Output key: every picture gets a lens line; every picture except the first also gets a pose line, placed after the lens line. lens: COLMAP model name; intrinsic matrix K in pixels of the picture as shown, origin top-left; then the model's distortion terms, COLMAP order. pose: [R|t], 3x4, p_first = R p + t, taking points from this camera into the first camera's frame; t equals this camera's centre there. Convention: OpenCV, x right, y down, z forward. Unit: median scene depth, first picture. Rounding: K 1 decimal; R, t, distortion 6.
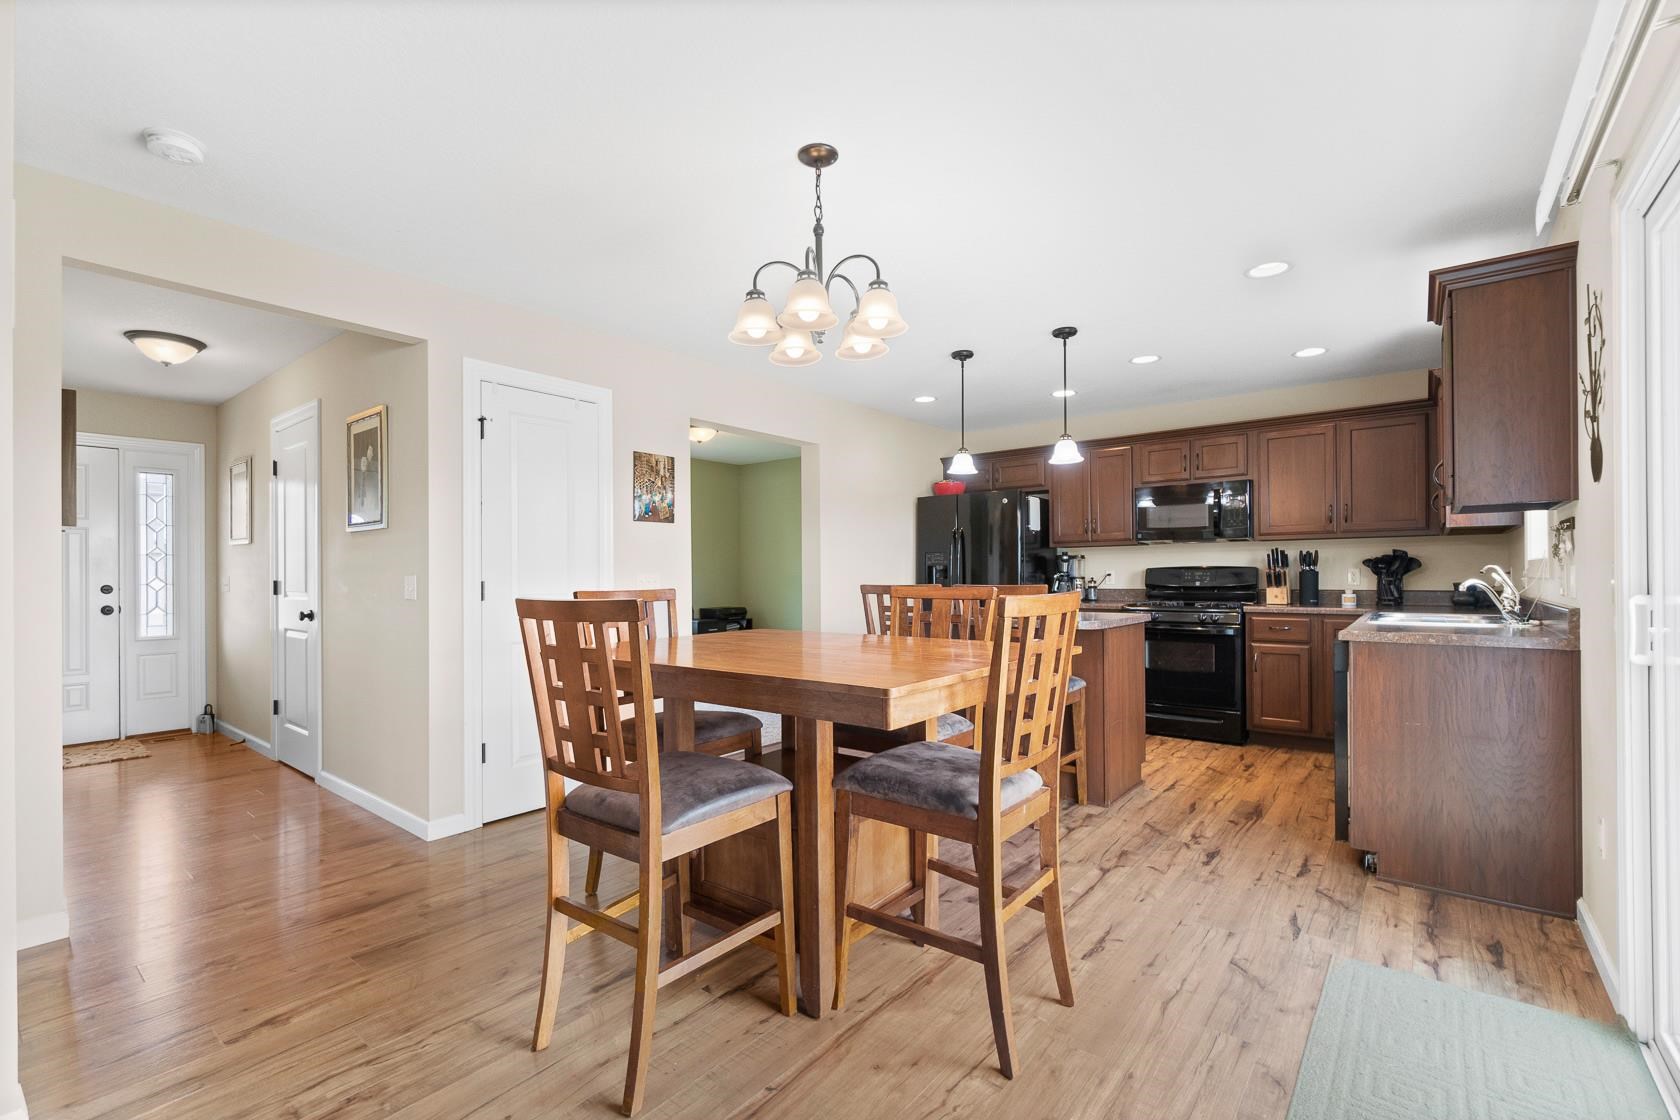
lens RADIAL K [[736.1, 0, 828.5], [0, 736.1, 572.2], [0, 0, 1]] dist [-0.001387, 0.002274]
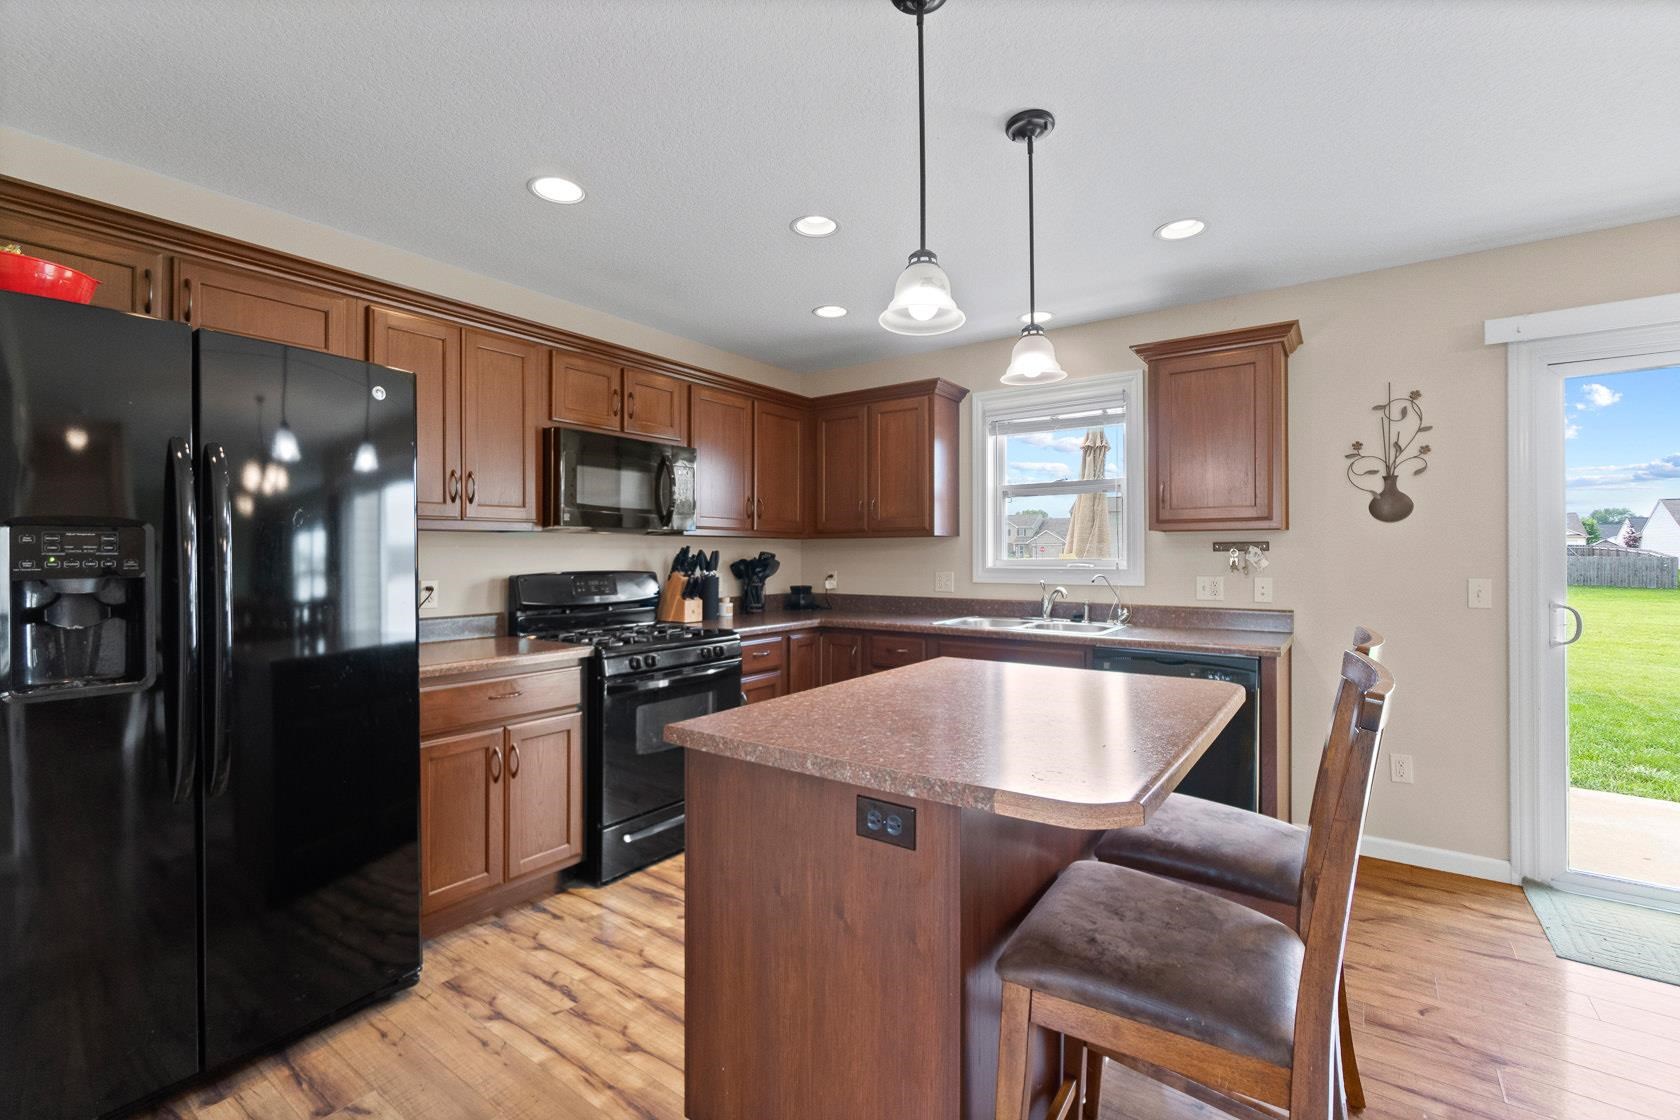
lens RADIAL K [[736.1, 0, 821.0], [0, 736.1, 555.3], [0, 0, 1]] dist [-0.001387, 0.002274]
pose [[-0.047780, 0.006995, 0.998833, -0.140691], [-0.001273, 0.999974, -0.007064, -0.019262], [-0.998857, -0.001609, -0.047769, 0.921354]]
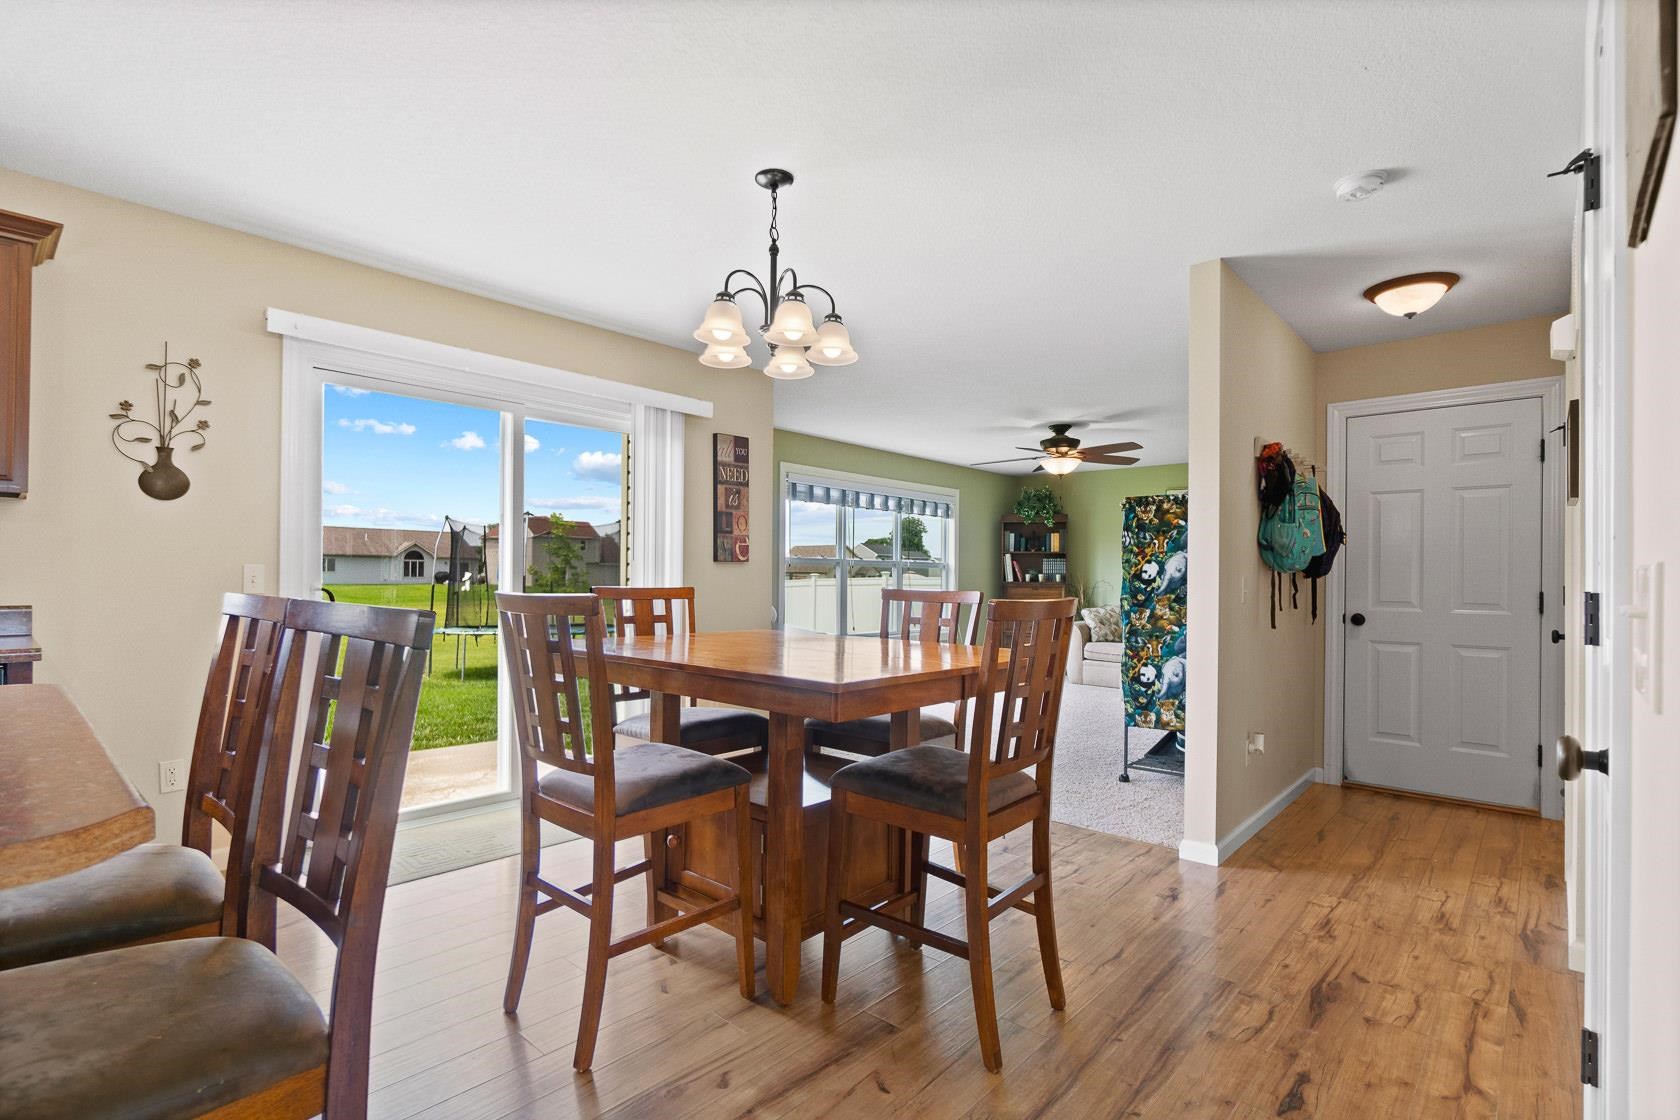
lens RADIAL K [[792.3, 0, 828.5], [0, 792.3, 572.9], [0, 0, 1]] dist [-0.011251, 0.000852]
pose [[-0.997804, -0.003830, 0.066131, -0.075896], [-0.004596, 0.999924, -0.011438, 0.005504], [-0.066082, -0.011717, -0.997745, 0.959379]]
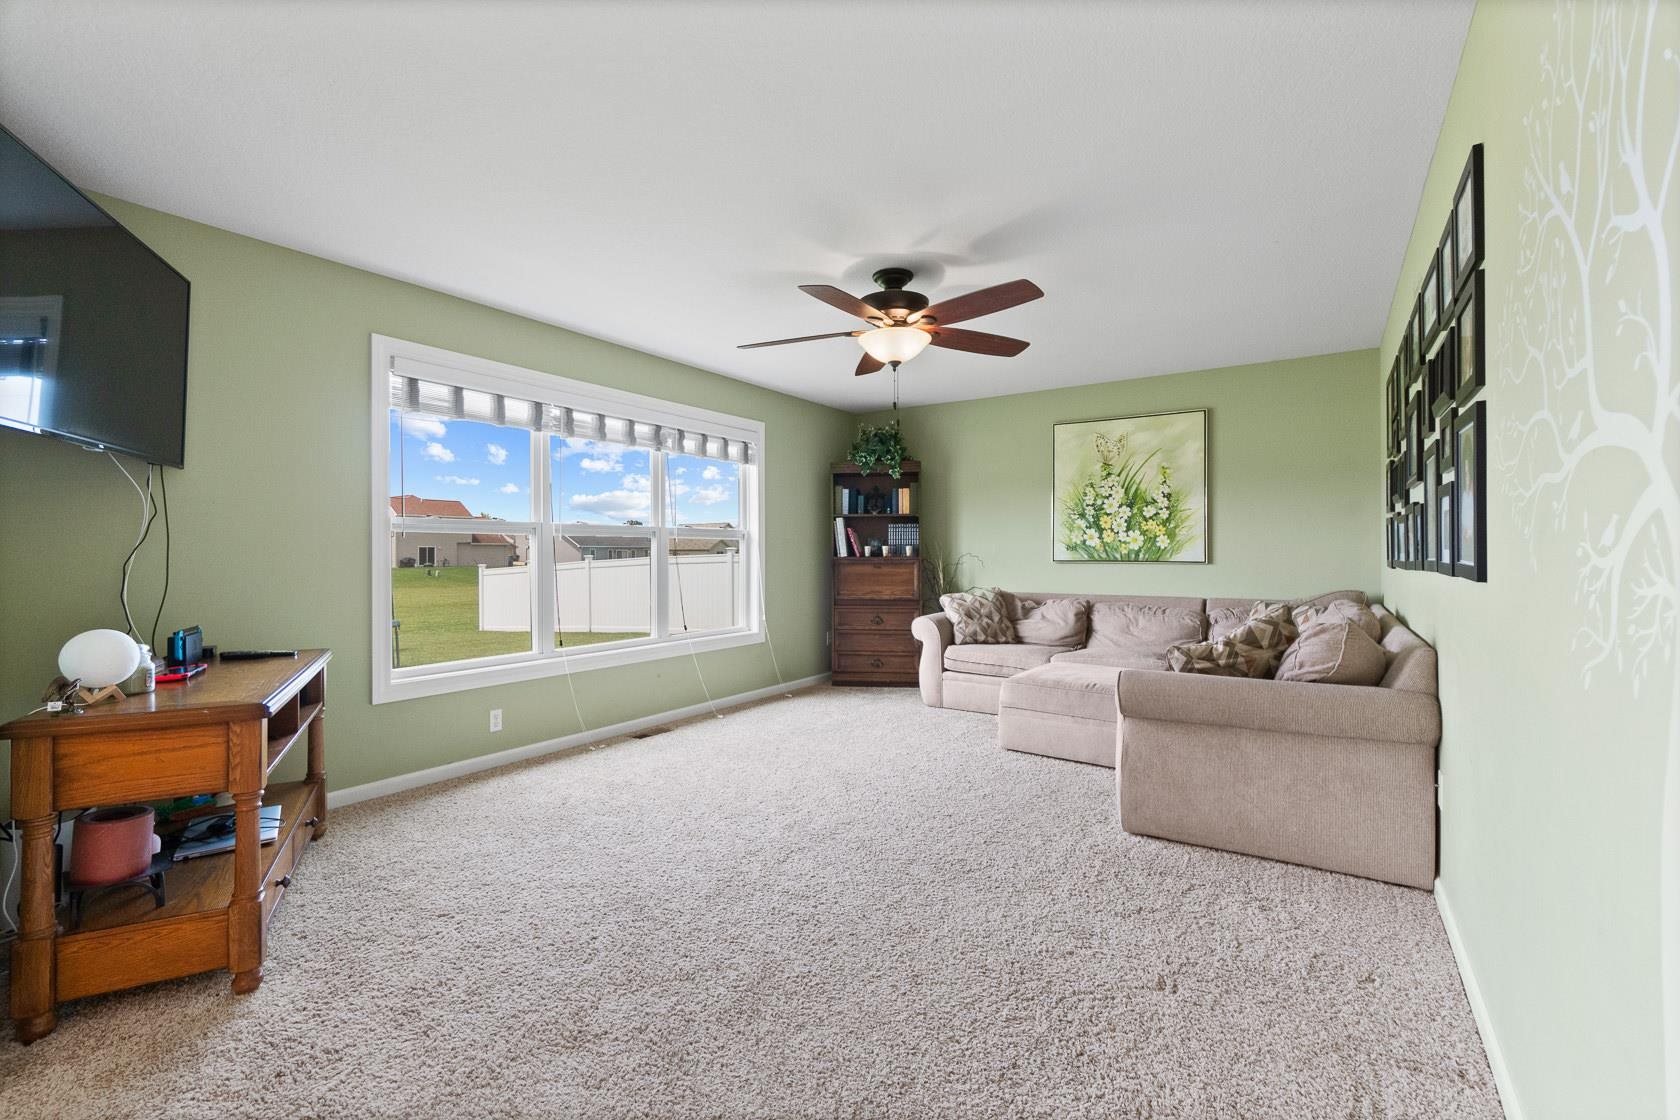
lens RADIAL K [[736.1, 0, 842.0], [0, 736.1, 548.2], [0, 0, 1]] dist [-0.001387, 0.002274]
pose [[-0.994802, 0.009563, -0.101379, -0.254528], [0.010776, 0.999877, -0.011424, 0.002345], [0.101258, -0.012458, -0.994782, 0.286083]]
